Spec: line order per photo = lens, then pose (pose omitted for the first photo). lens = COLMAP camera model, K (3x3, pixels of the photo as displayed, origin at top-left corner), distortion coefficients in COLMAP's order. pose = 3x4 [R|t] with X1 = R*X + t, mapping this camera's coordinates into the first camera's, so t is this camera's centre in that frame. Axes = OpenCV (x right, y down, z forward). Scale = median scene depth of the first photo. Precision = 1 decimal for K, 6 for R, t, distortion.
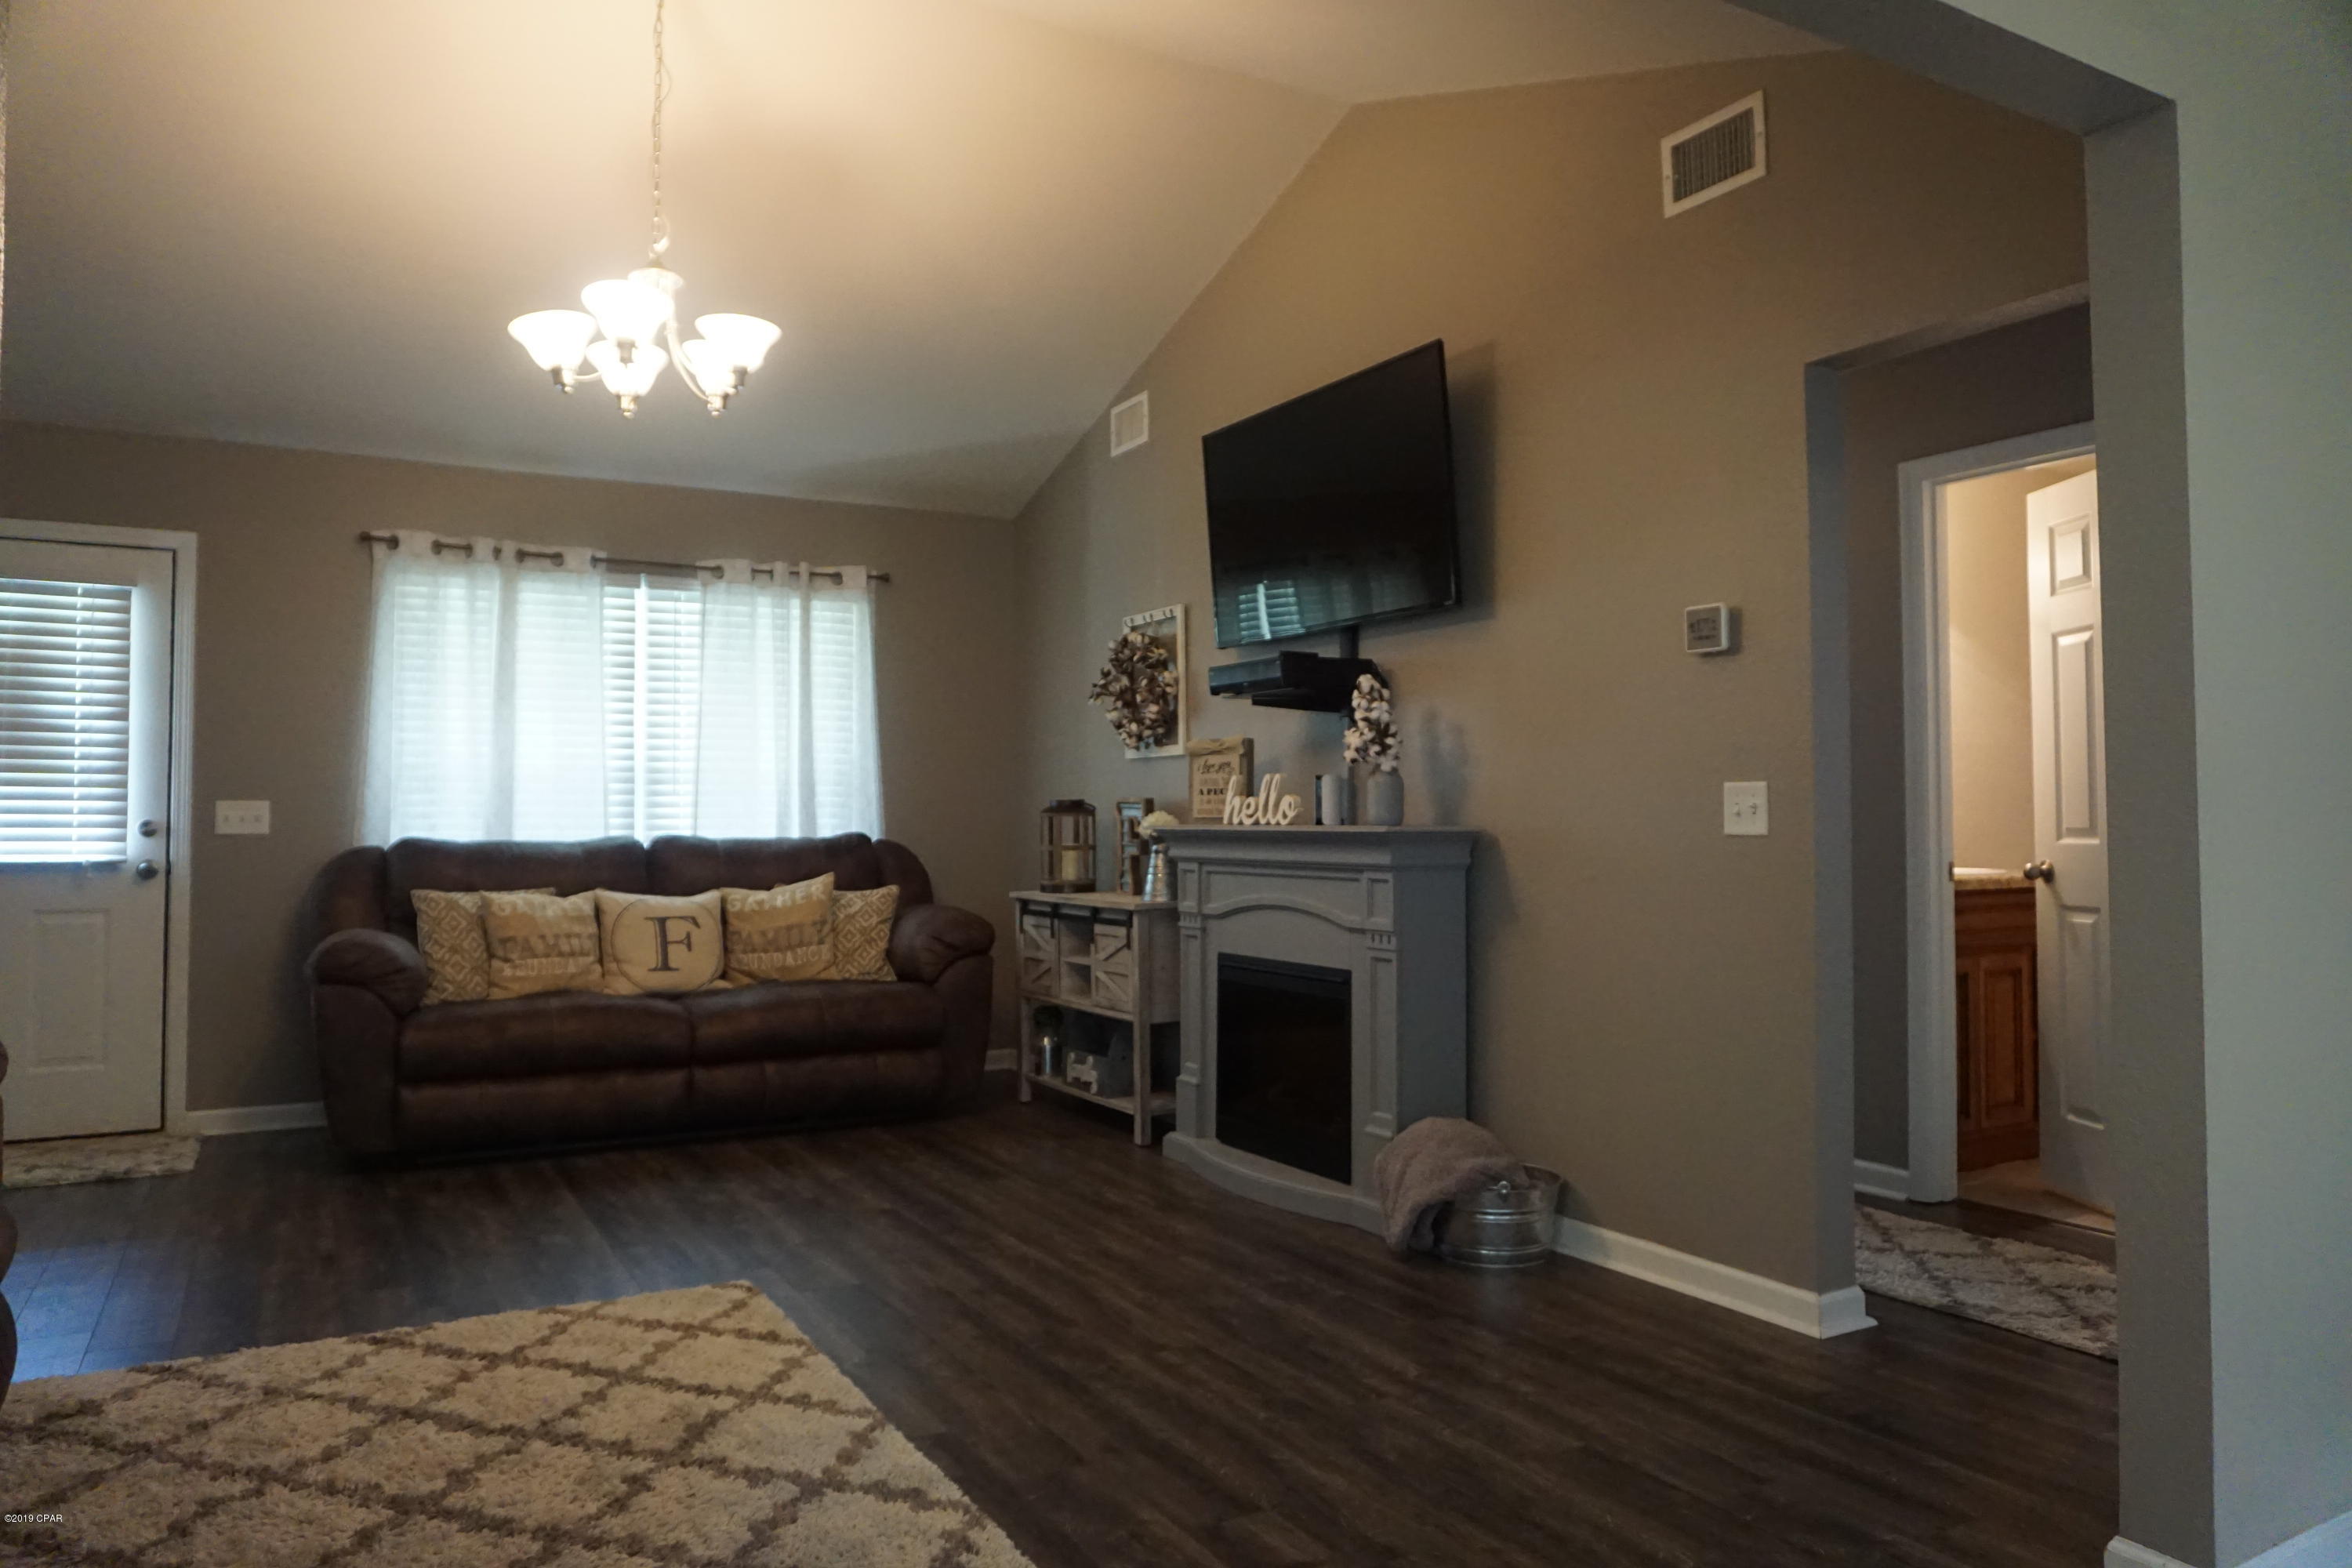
lens RADIAL K [[1579.6, 0, 1178.3], [0, 1579.6, 779.8], [0, 0, 1]] dist [-0.048115, 0.028194]
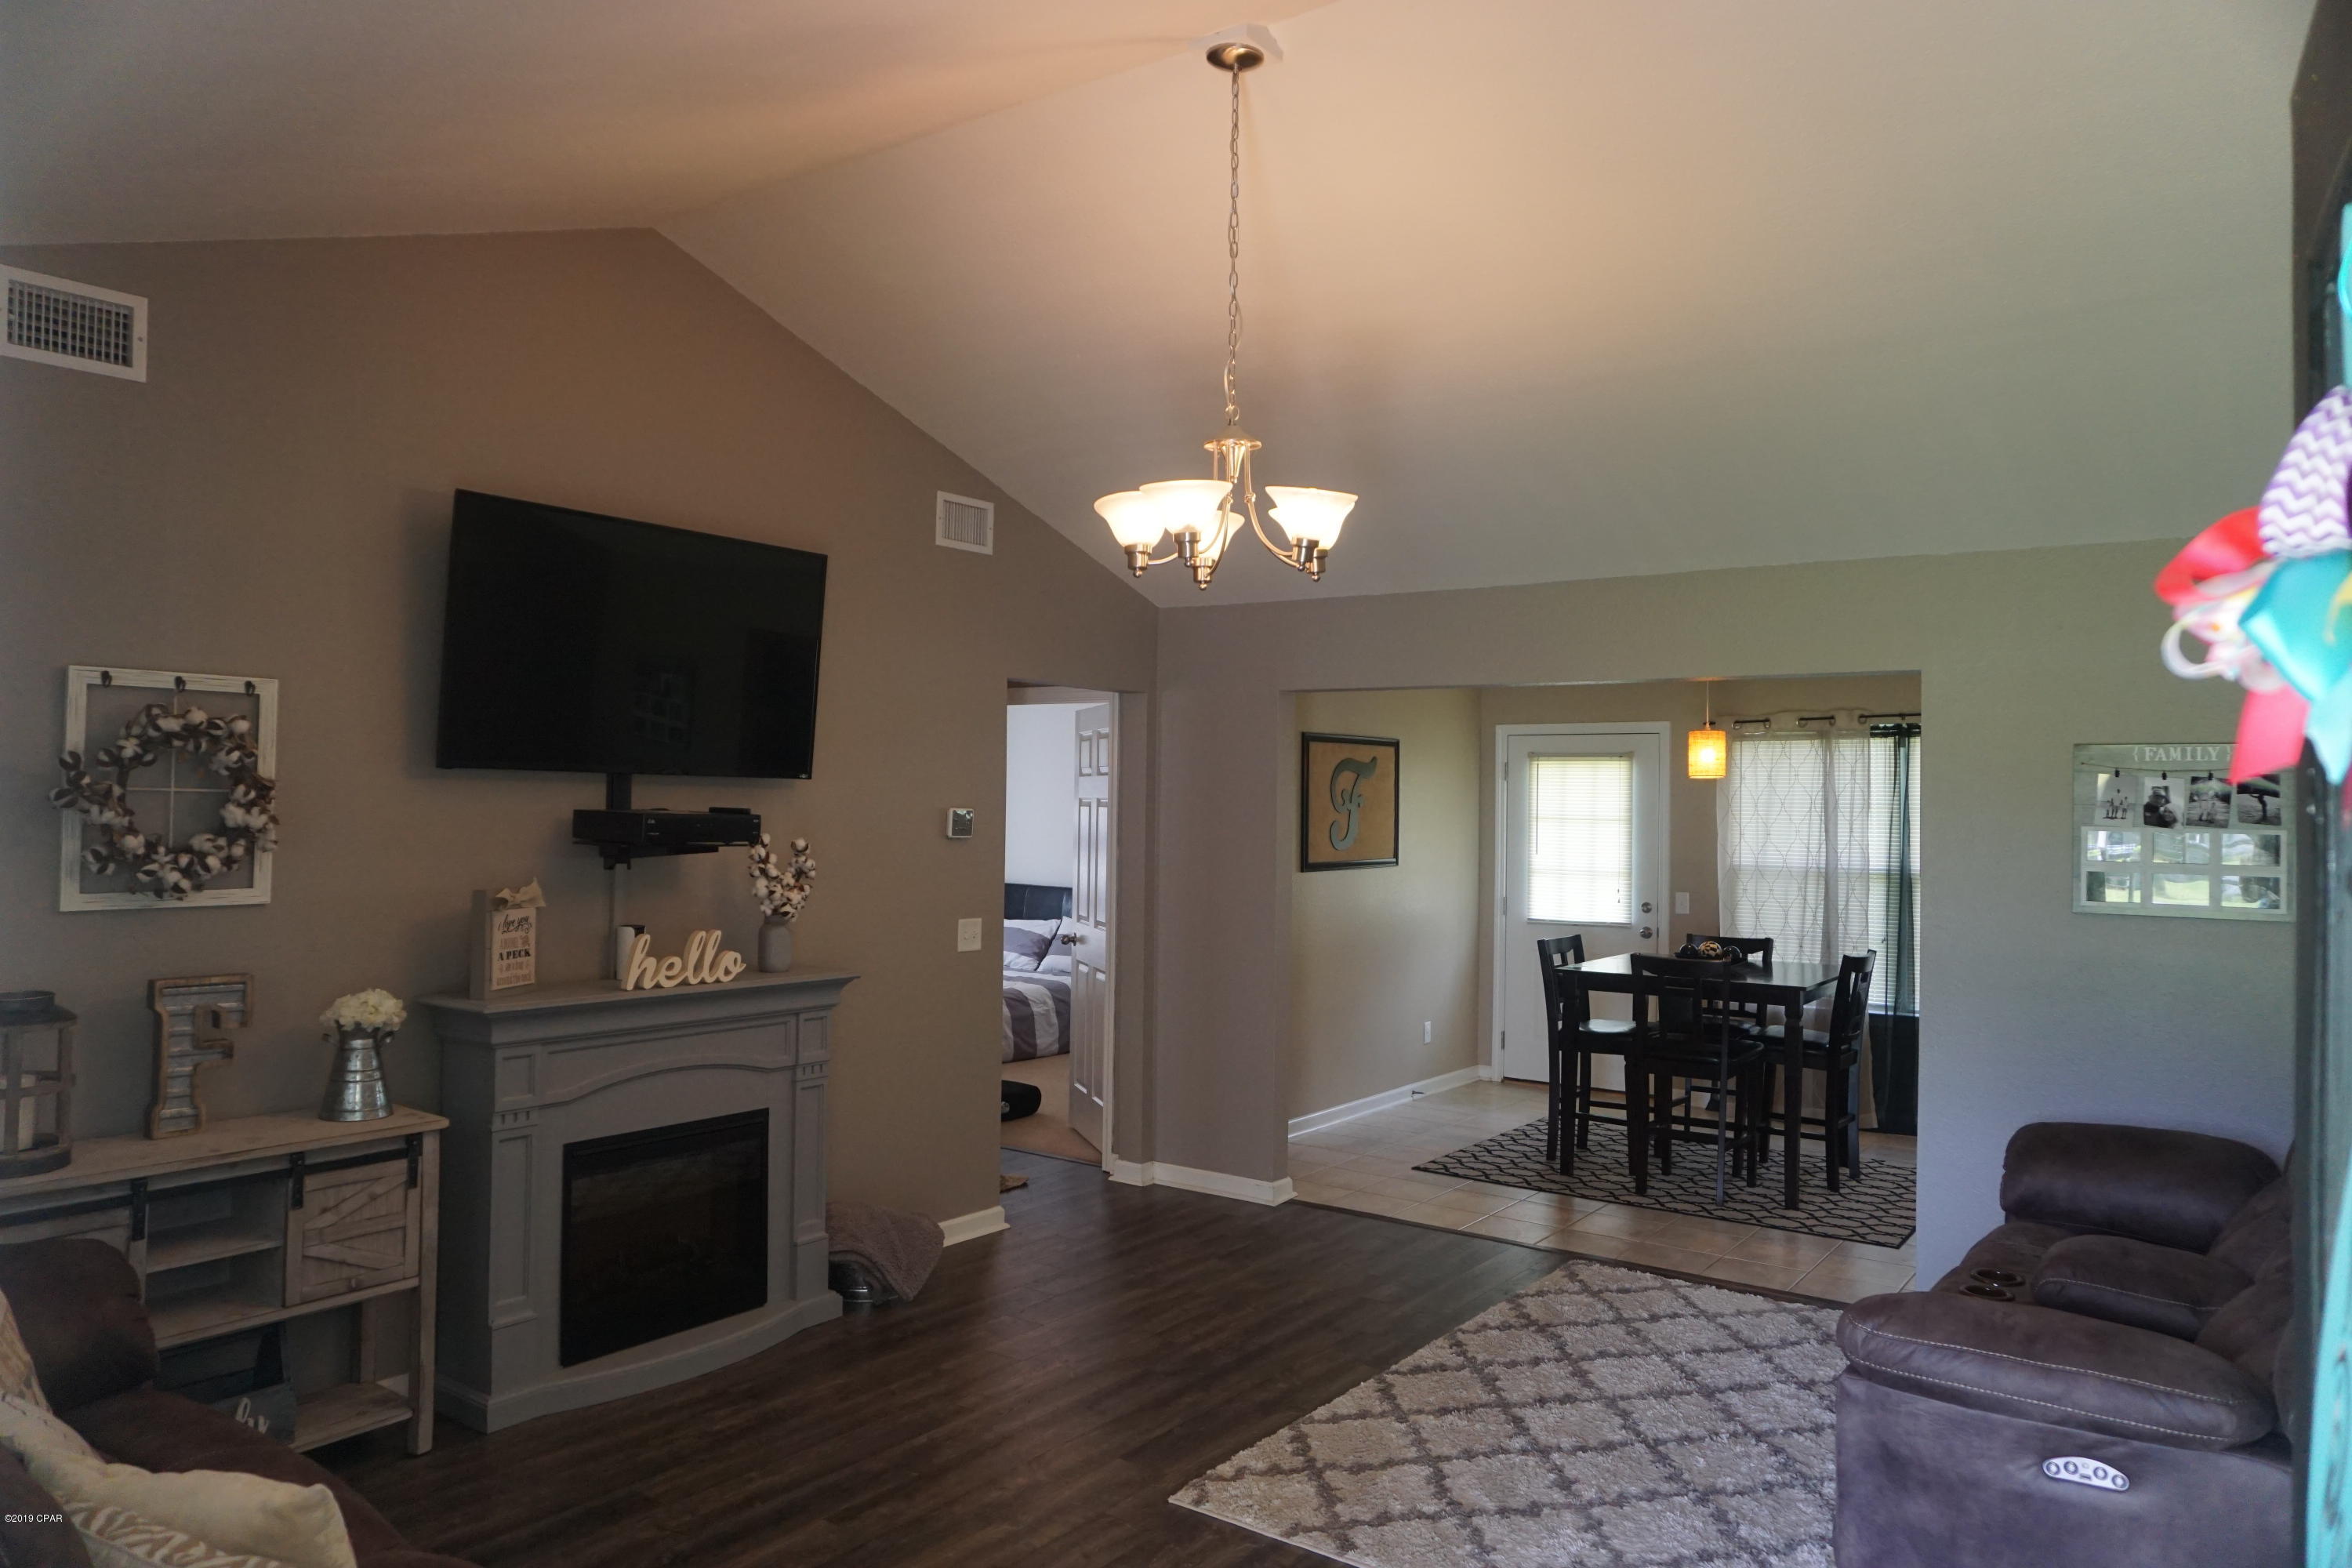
lens RADIAL K [[1579.6, 0, 1166.3], [0, 1579.6, 778.2], [0, 0, 1]] dist [-0.048115, 0.028194]
pose [[-0.412895, 0.010452, 0.910719, -0.940216], [-0.040662, 0.998726, -0.029897, -0.080063], [-0.909870, -0.049376, -0.411944, 1.147183]]
